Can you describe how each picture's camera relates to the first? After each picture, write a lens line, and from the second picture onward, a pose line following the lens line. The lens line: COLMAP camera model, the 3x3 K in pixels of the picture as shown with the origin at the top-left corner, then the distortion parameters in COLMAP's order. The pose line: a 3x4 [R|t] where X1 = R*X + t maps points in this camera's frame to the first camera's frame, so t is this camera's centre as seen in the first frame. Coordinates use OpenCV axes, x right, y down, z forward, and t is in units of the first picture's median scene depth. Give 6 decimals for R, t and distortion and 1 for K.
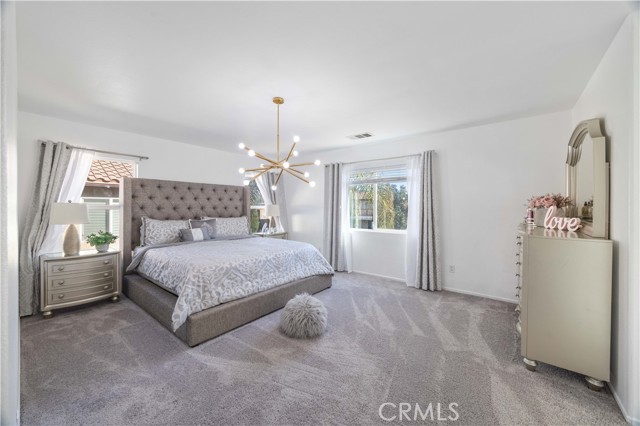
lens RADIAL K [[246.6, 0, 321.1], [0, 246.6, 208.5], [0, 0, 1]] dist [-0.000875, -0.000051]
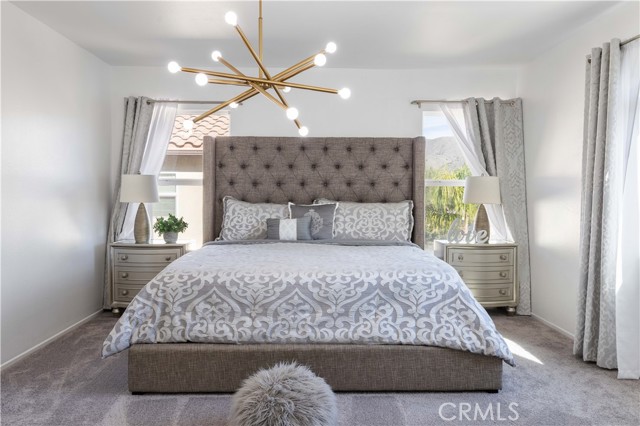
lens RADIAL K [[531.2, 0, 320.0], [0, 531.2, 213.0], [0, 0, 1]] dist [0.000795, 0.000115]
pose [[0.635373, 0.032214, -0.771533, 0.571078], [-0.008856, 0.999368, 0.034434, 0.031404], [0.772155, -0.015046, 0.635257, 0.352417]]
